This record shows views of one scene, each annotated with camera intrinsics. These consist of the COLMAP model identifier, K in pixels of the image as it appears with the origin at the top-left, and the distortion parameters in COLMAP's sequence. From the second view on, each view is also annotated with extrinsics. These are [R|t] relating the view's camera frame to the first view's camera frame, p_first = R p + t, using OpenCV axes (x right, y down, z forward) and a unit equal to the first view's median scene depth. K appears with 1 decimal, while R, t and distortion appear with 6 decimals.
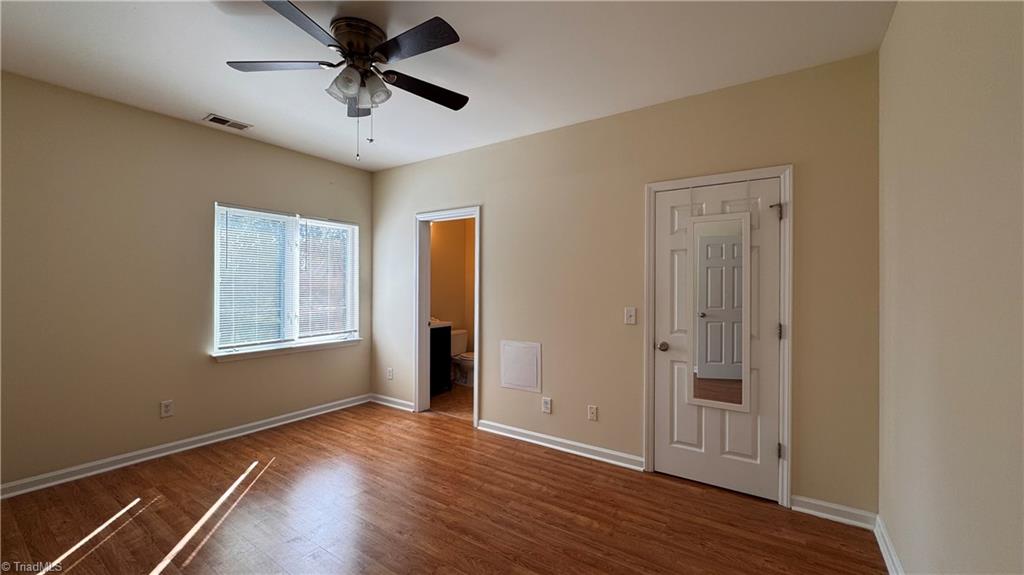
lens RADIAL K [[408.5, 0, 513.3], [0, 408.5, 285.8], [0, 0, 1]] dist [-0.005251, 0.000910]
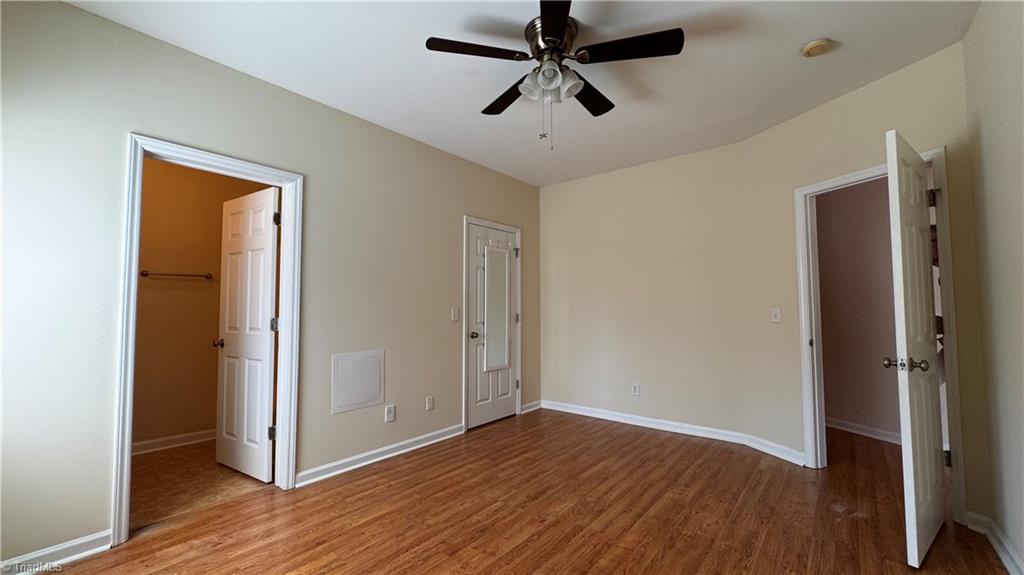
lens RADIAL K [[408.5, 0, 513.3], [0, 408.5, 285.8], [0, 0, 1]] dist [-0.005251, 0.000910]
pose [[0.082456, 0.047987, 0.995439, -1.017676], [-0.002845, 0.998847, -0.047915, 0.047363], [-0.996591, 0.001119, 0.082497, 0.753313]]
